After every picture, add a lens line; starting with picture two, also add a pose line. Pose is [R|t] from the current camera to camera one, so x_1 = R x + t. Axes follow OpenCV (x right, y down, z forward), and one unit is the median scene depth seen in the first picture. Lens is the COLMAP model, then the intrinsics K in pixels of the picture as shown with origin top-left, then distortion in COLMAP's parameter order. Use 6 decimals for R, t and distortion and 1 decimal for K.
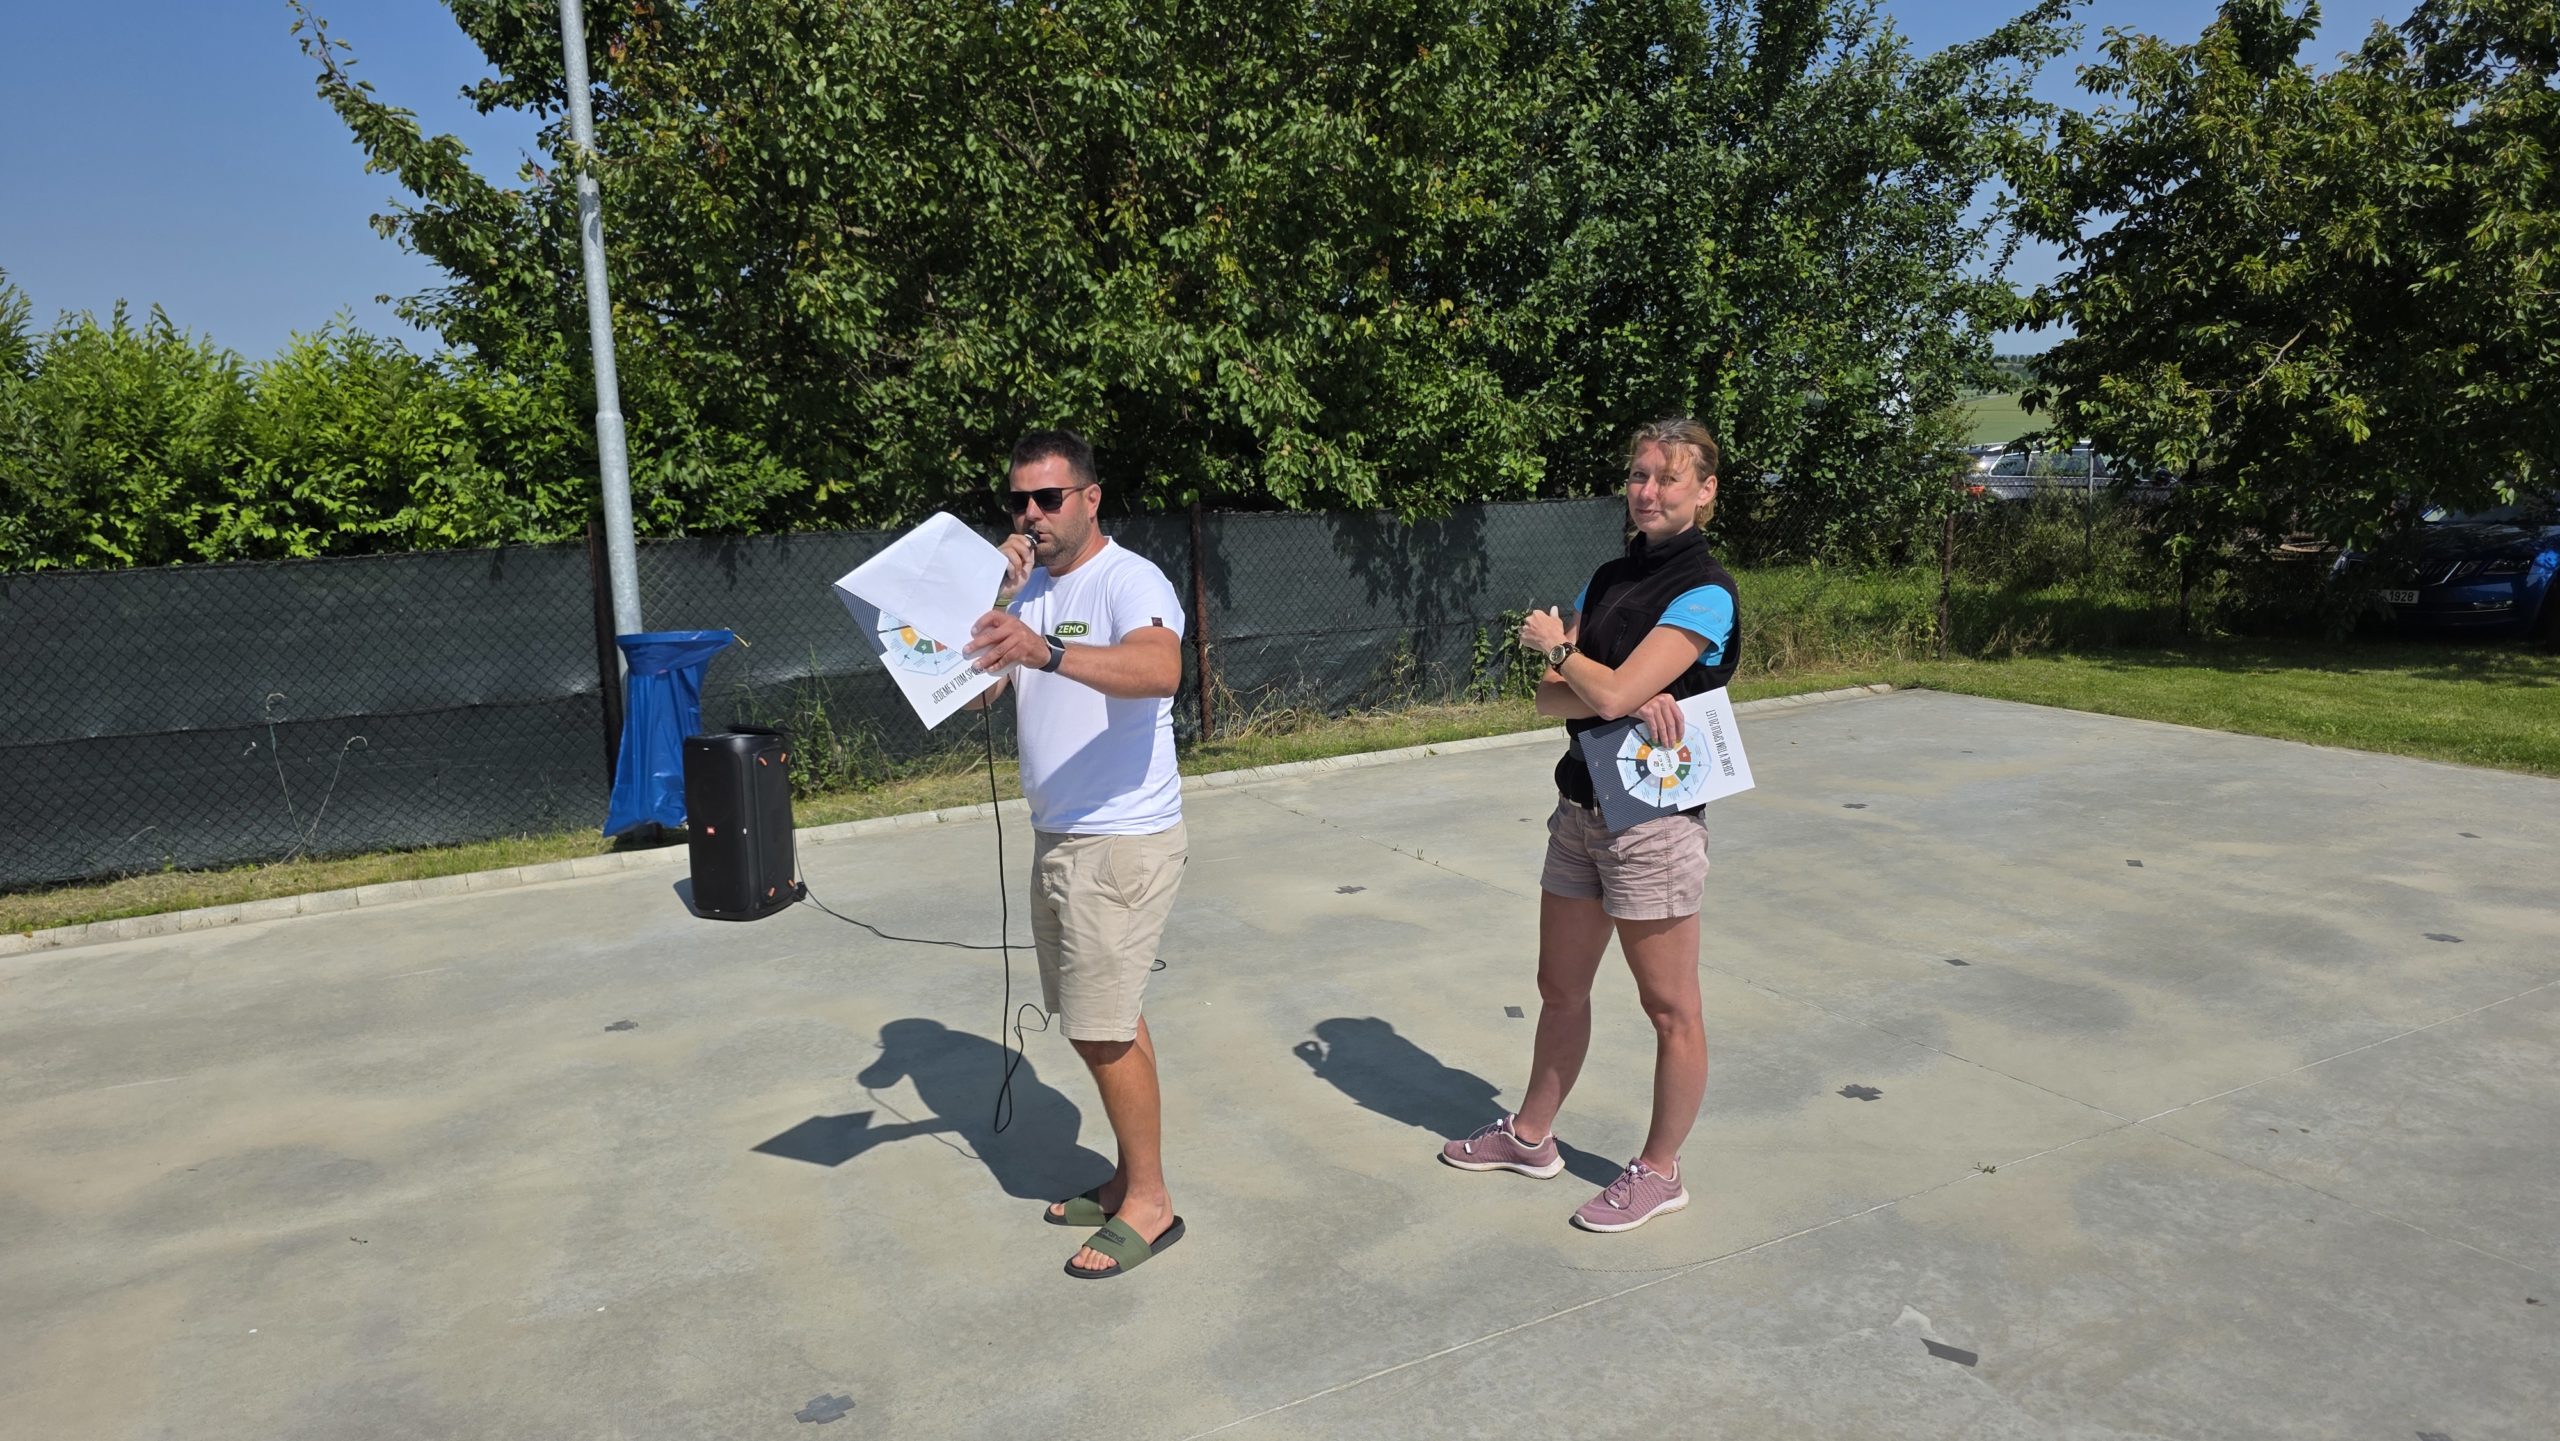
lens RADIAL K [[1714.3, 0, 1286.7], [0, 1714.3, 730.3], [0, 0, 1]] dist [0.059617, -0.053328]
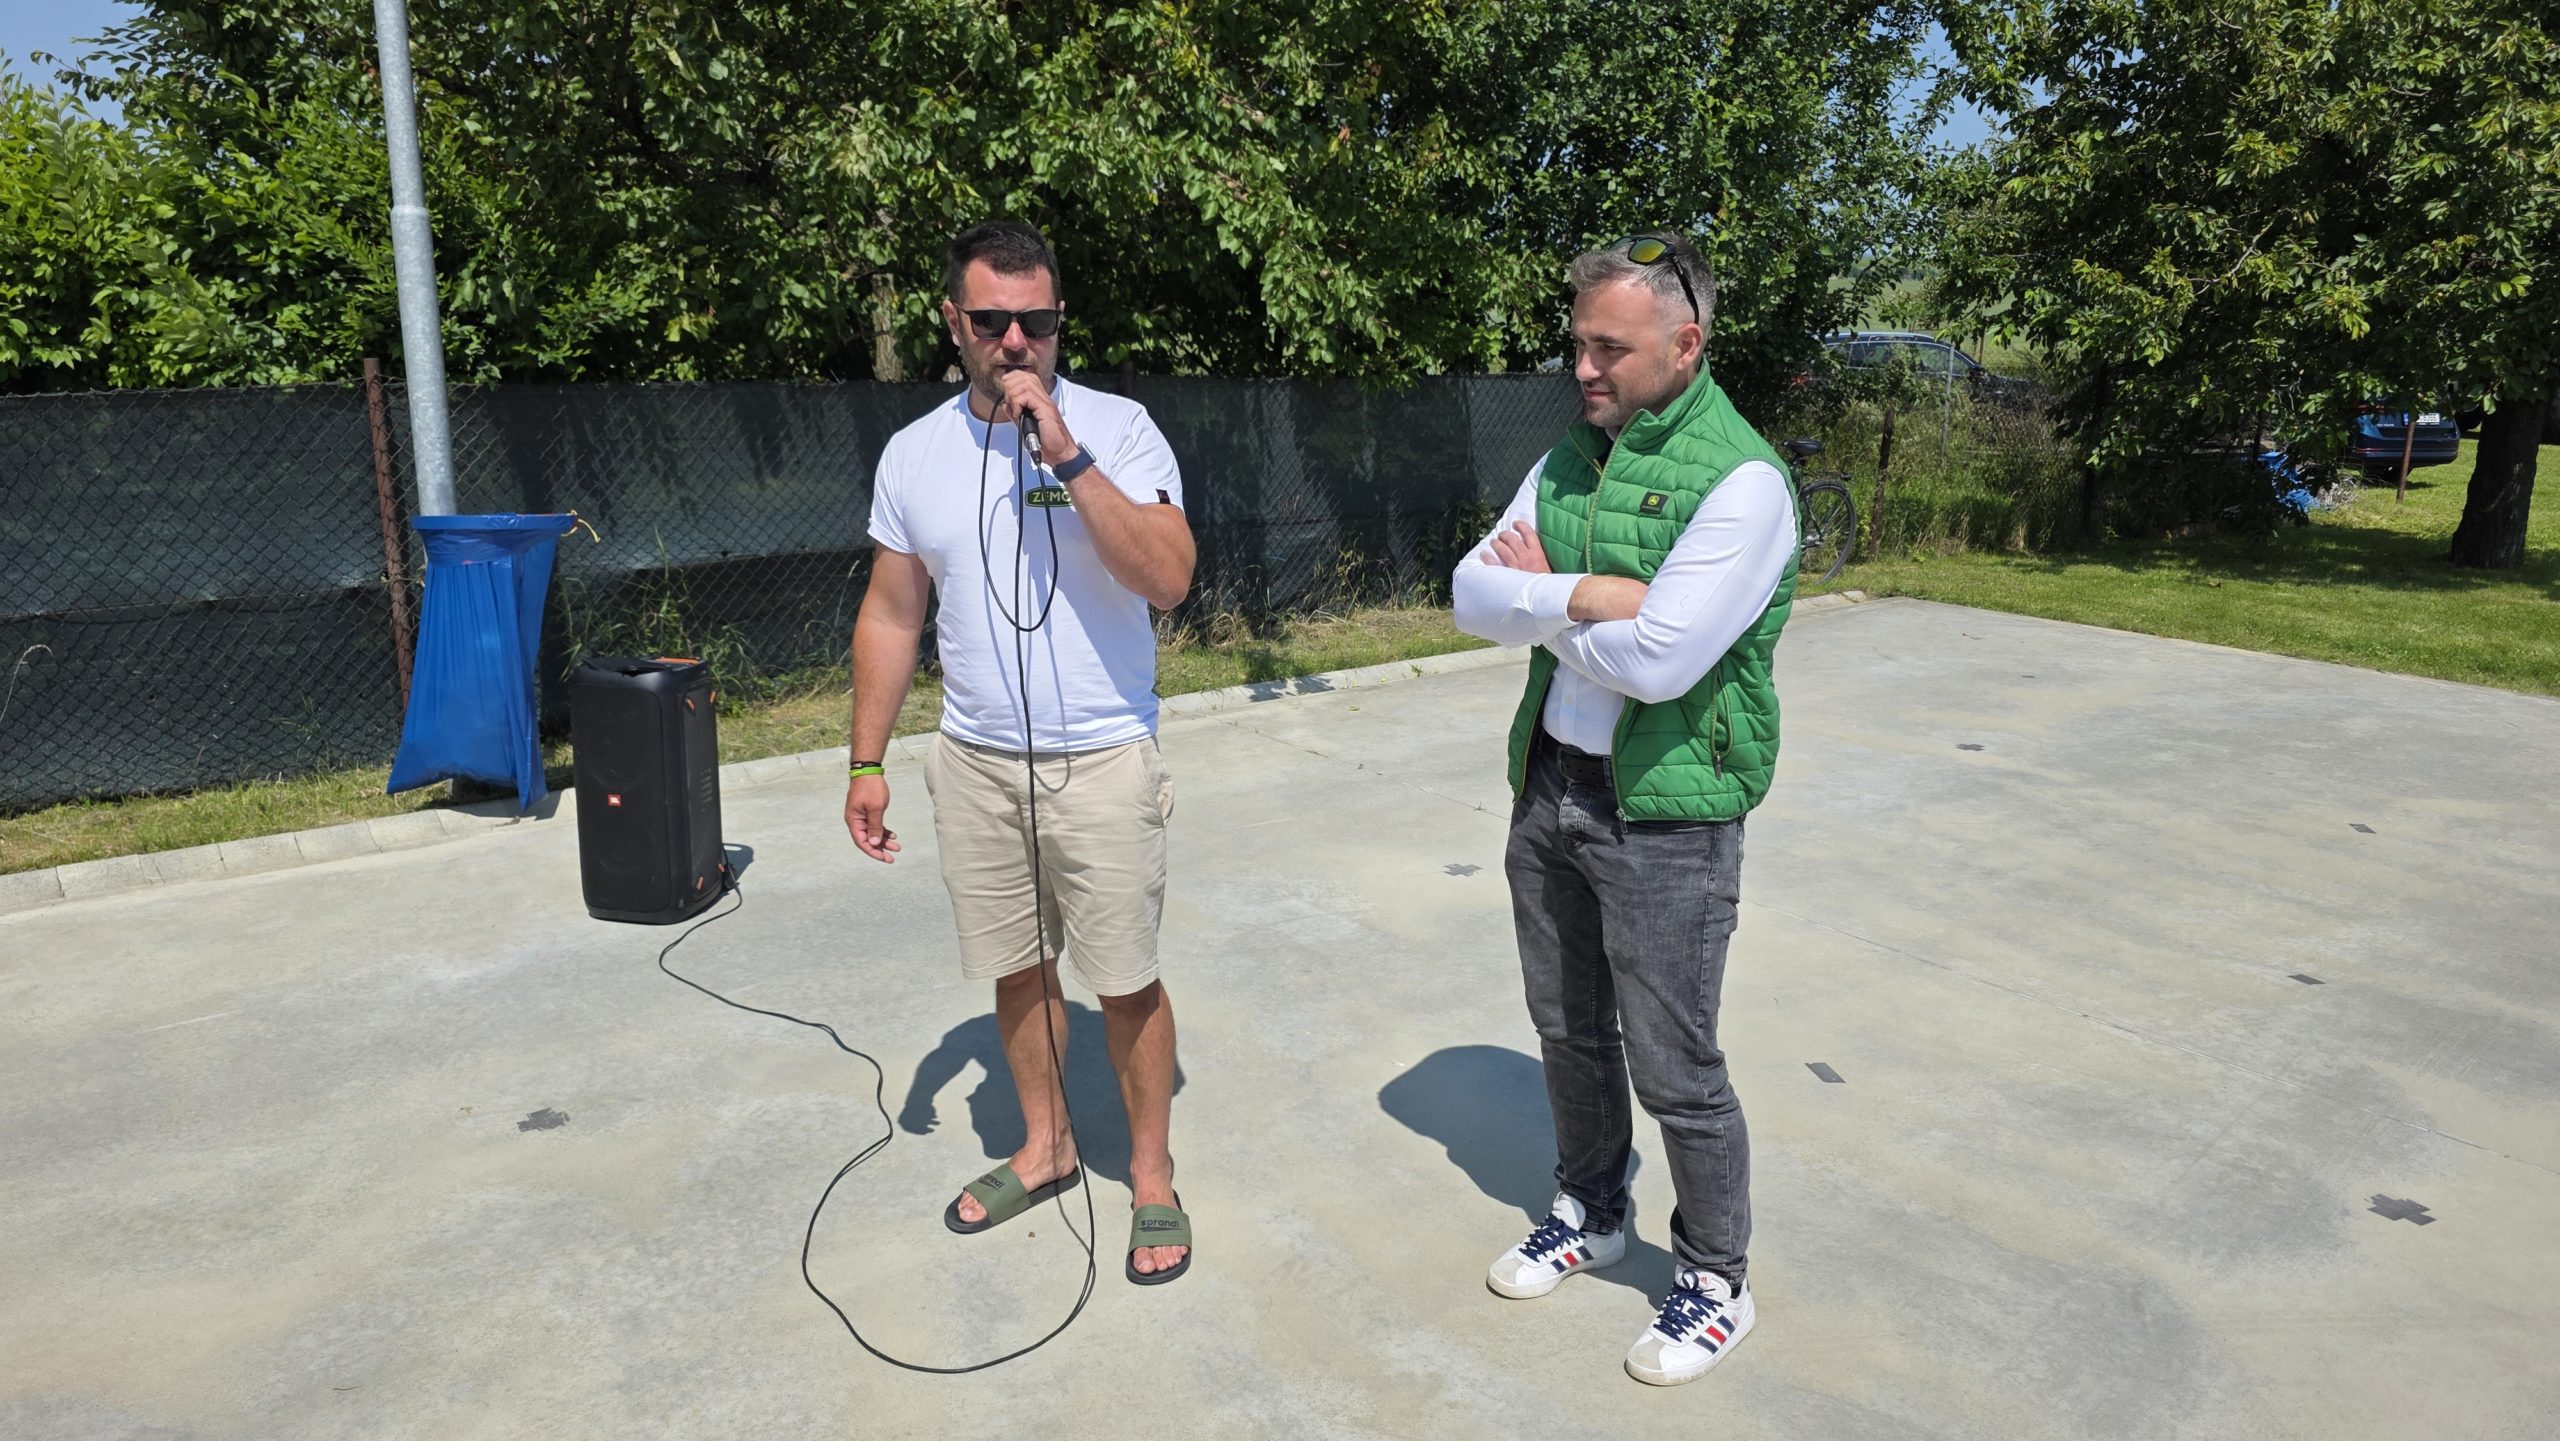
lens RADIAL K [[1714.3, 0, 1288.3], [0, 1714.3, 725.0], [0, 0, 1]] dist [0.059617, -0.053328]
pose [[0.987150, 0.002623, 0.159776, -0.133073], [-0.013890, 0.997489, 0.069440, -0.020771], [-0.159193, -0.070767, 0.984708, 0.194862]]
